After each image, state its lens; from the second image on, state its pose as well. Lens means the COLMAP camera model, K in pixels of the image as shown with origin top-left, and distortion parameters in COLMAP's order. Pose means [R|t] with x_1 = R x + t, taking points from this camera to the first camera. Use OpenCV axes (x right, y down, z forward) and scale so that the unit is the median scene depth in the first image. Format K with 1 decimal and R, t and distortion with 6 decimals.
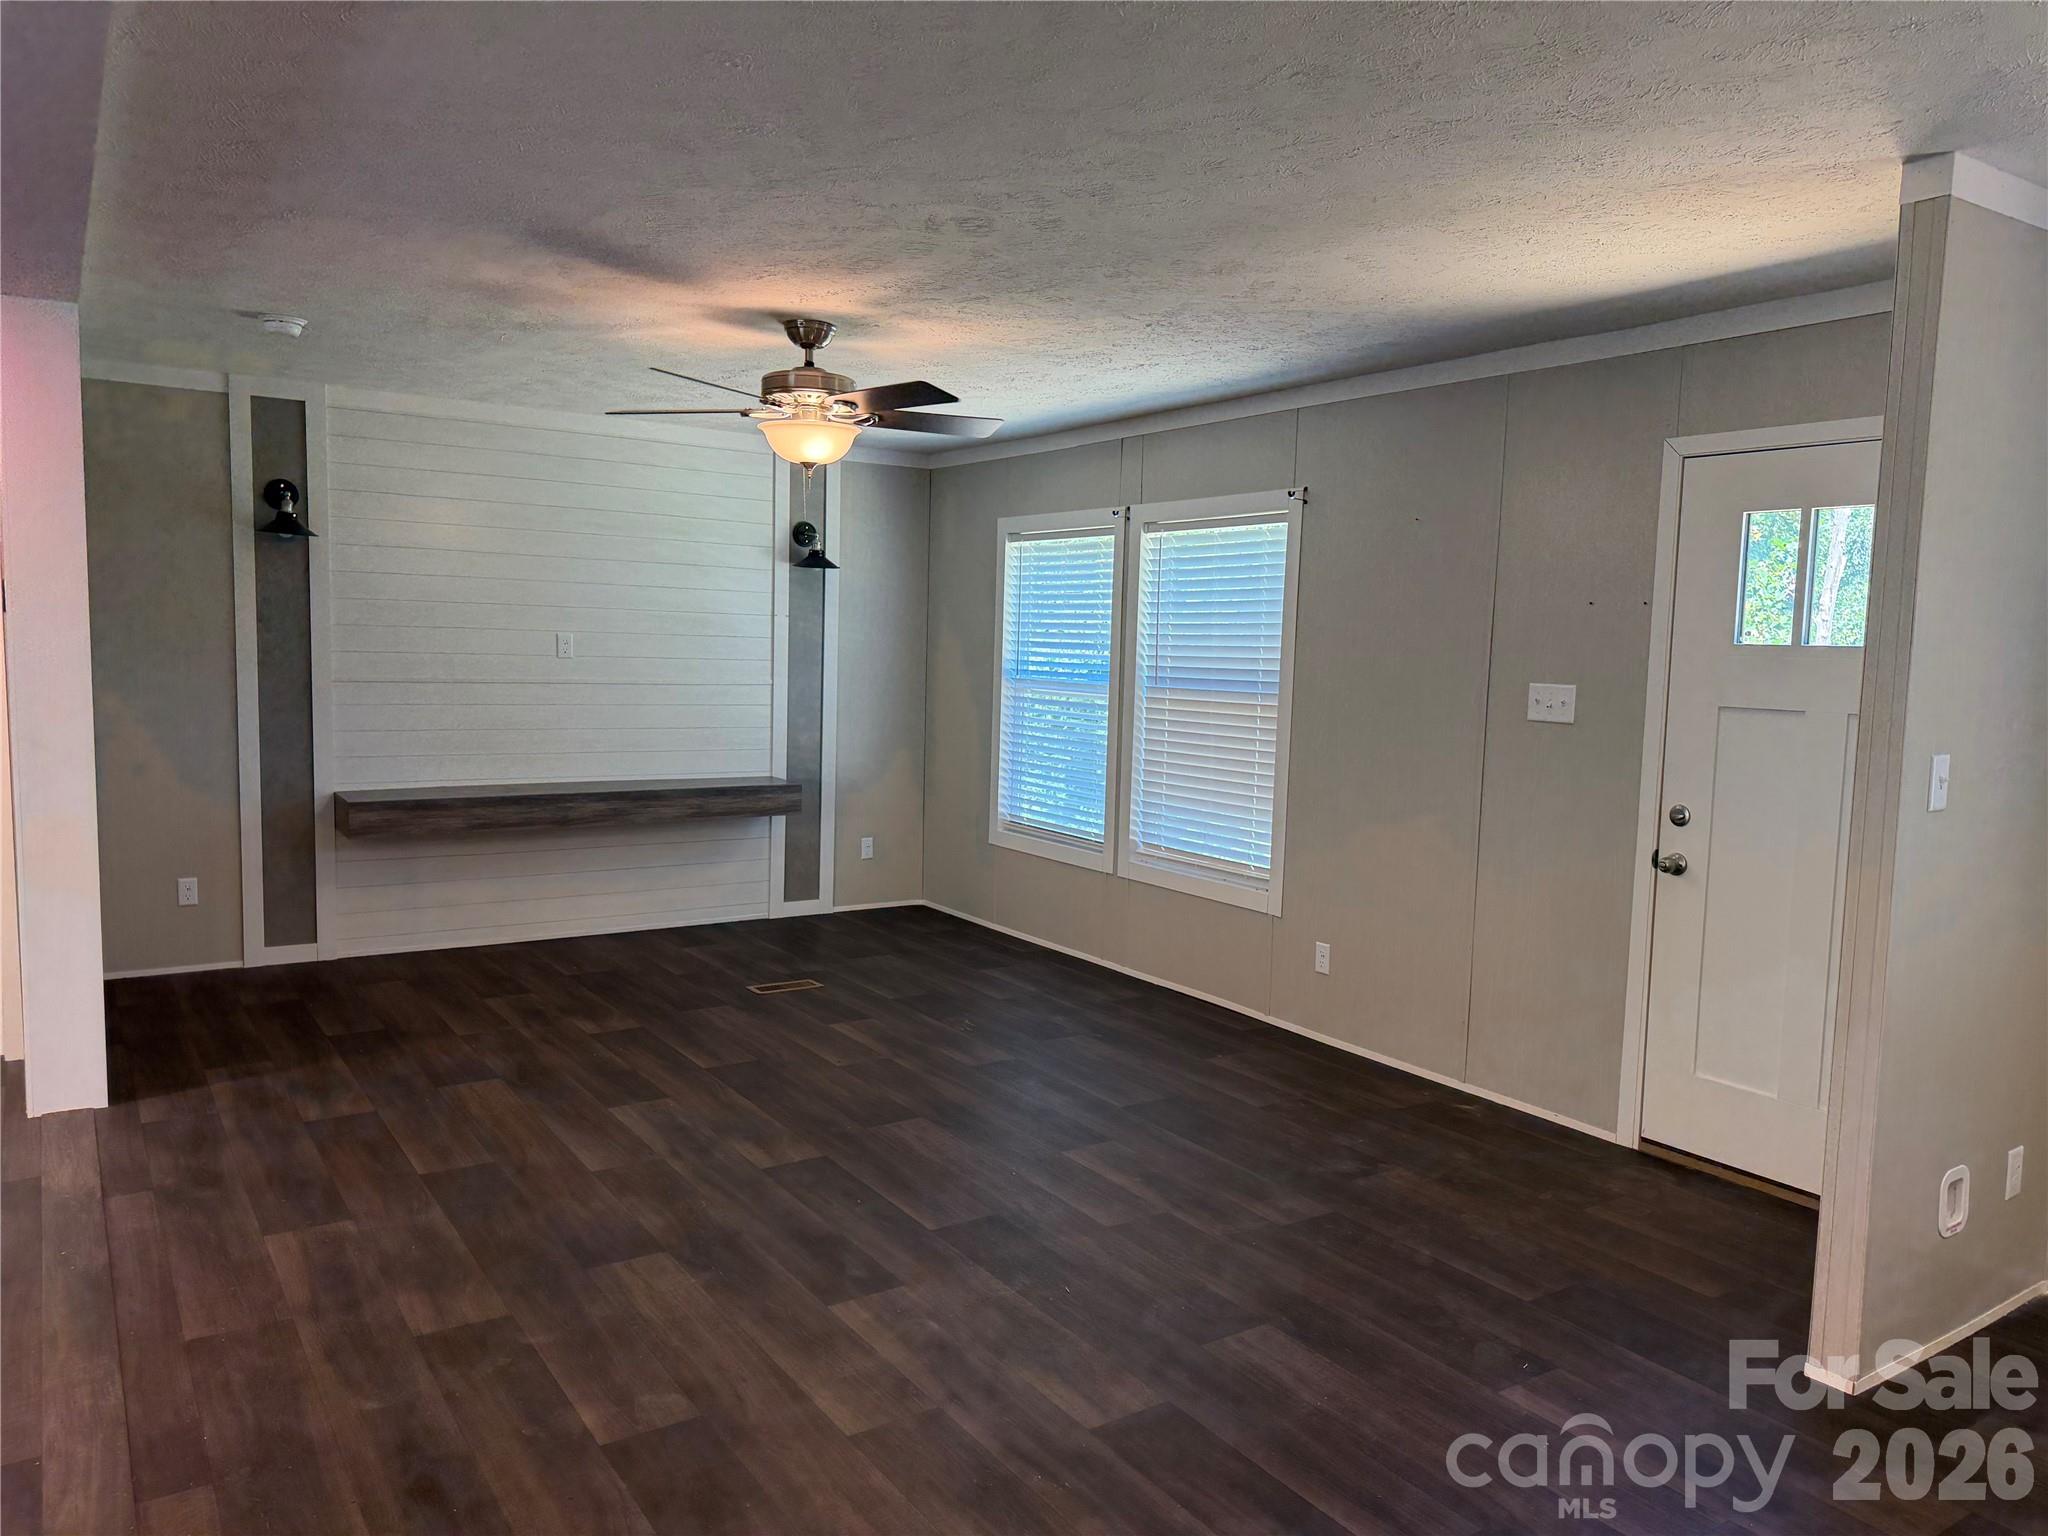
lens RADIAL K [[1442.7, 0, 1018.6], [0, 1442.7, 774.8], [0, 0, 1]] dist [0.070328, -0.078643]
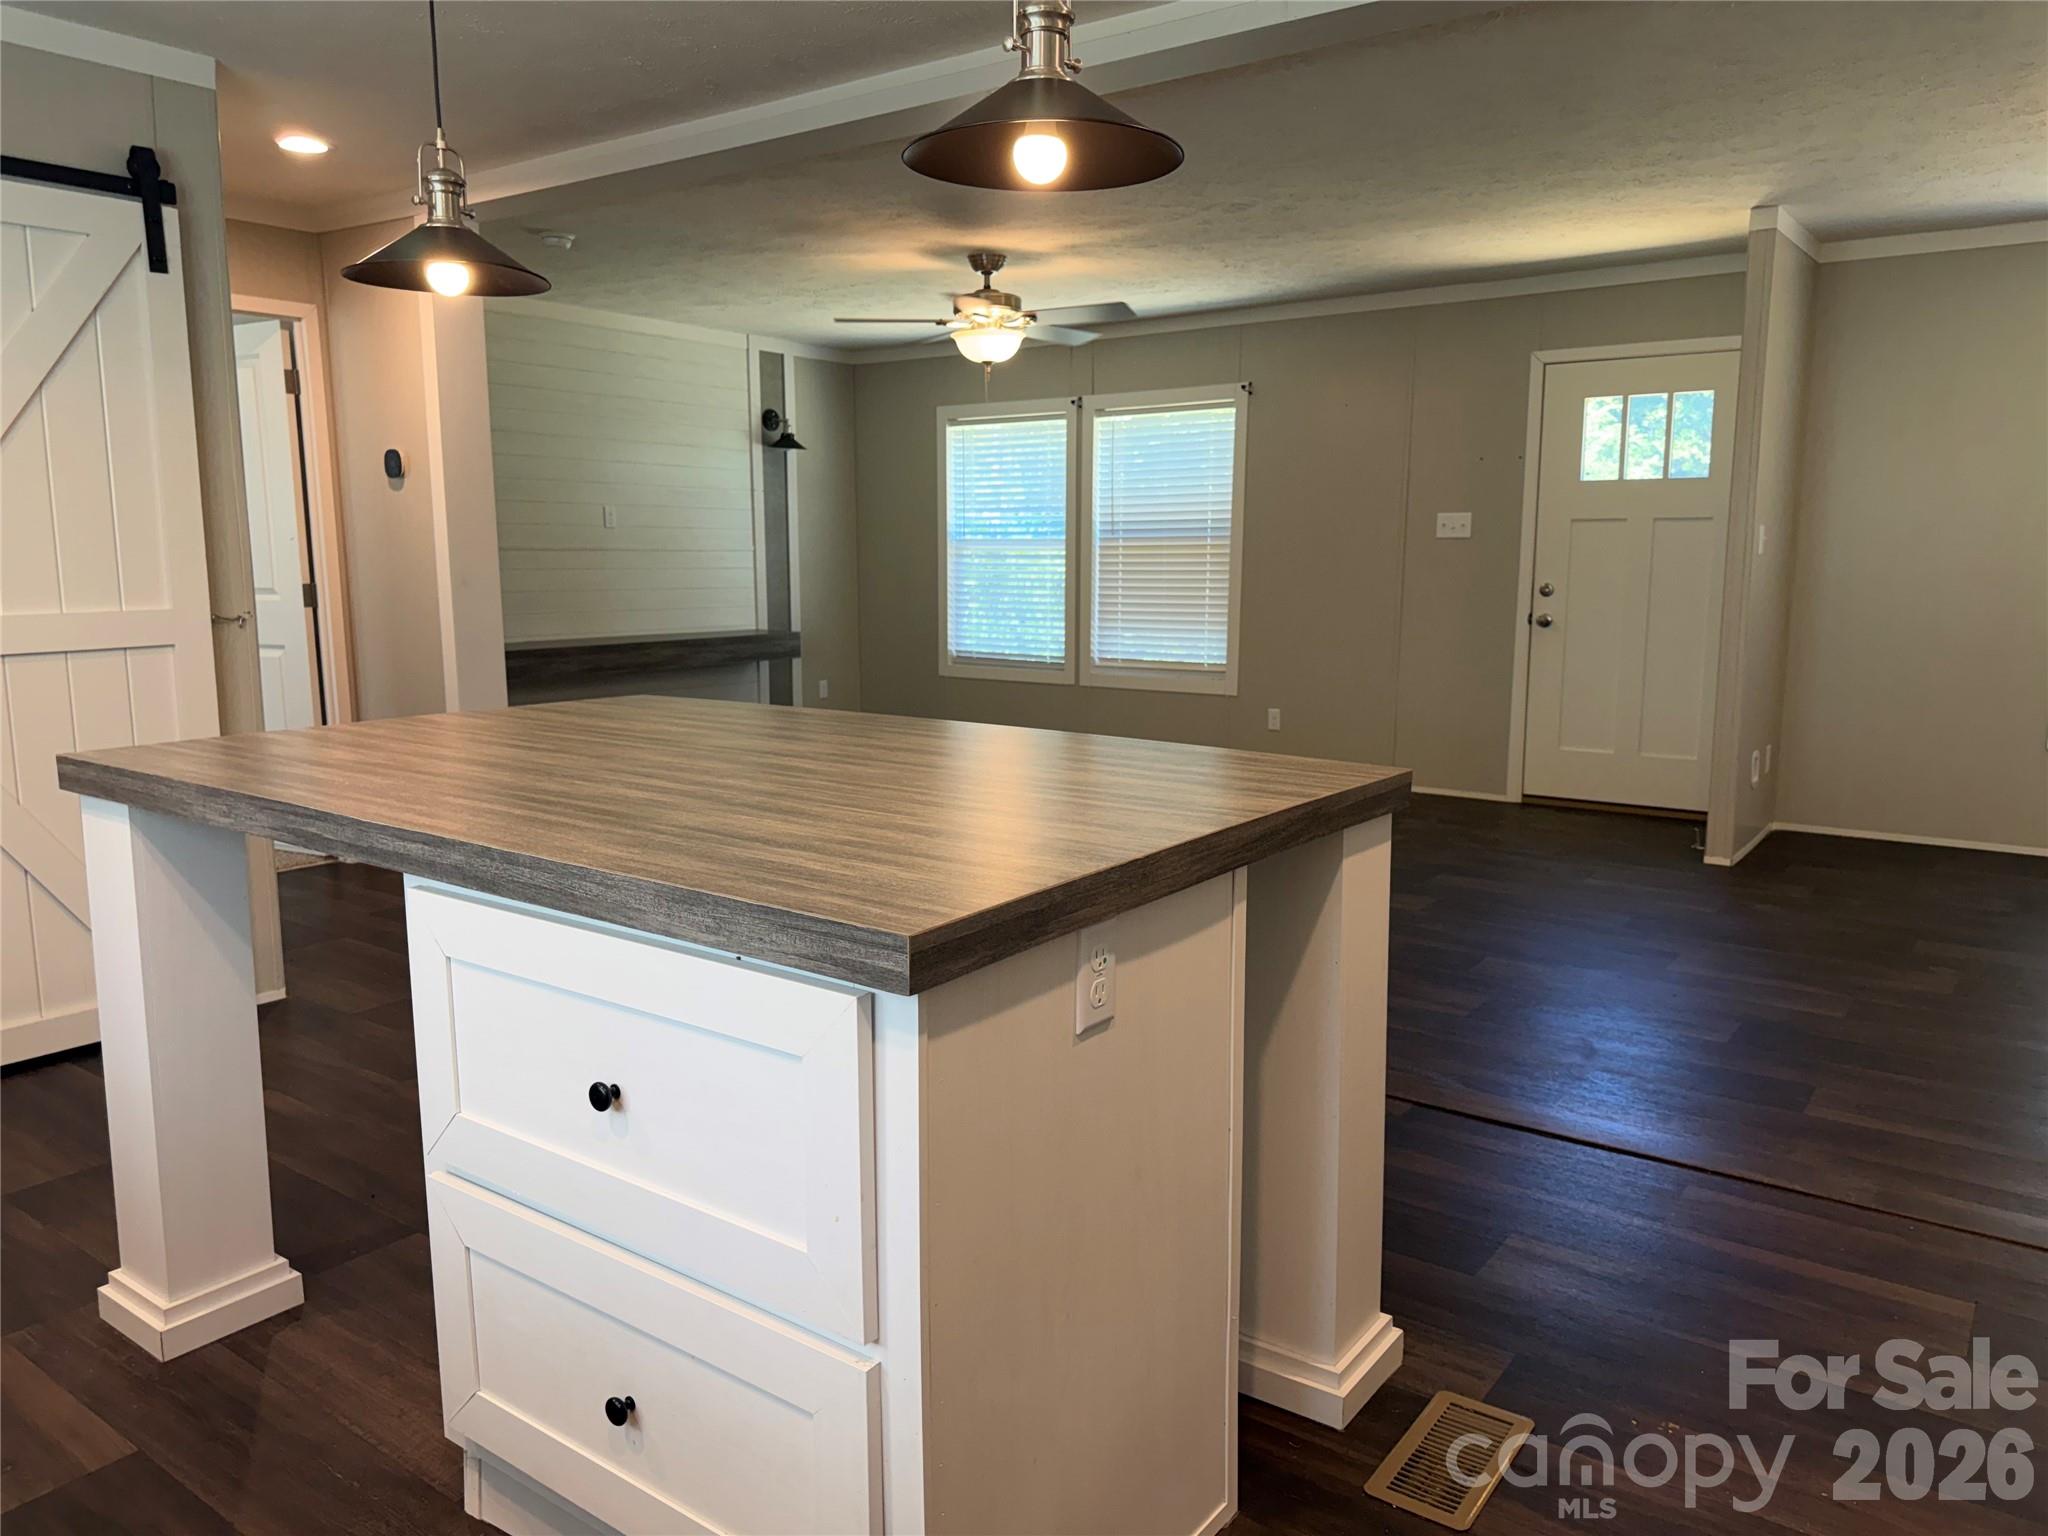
lens RADIAL K [[1442.7, 0, 1039.0], [0, 1442.7, 762.1], [0, 0, 1]] dist [0.070328, -0.078643]
pose [[0.944660, -0.074167, 0.319557, -0.435008], [0.056205, 0.996296, 0.065083, 0.058712], [-0.323200, -0.043520, 0.945329, -0.250248]]
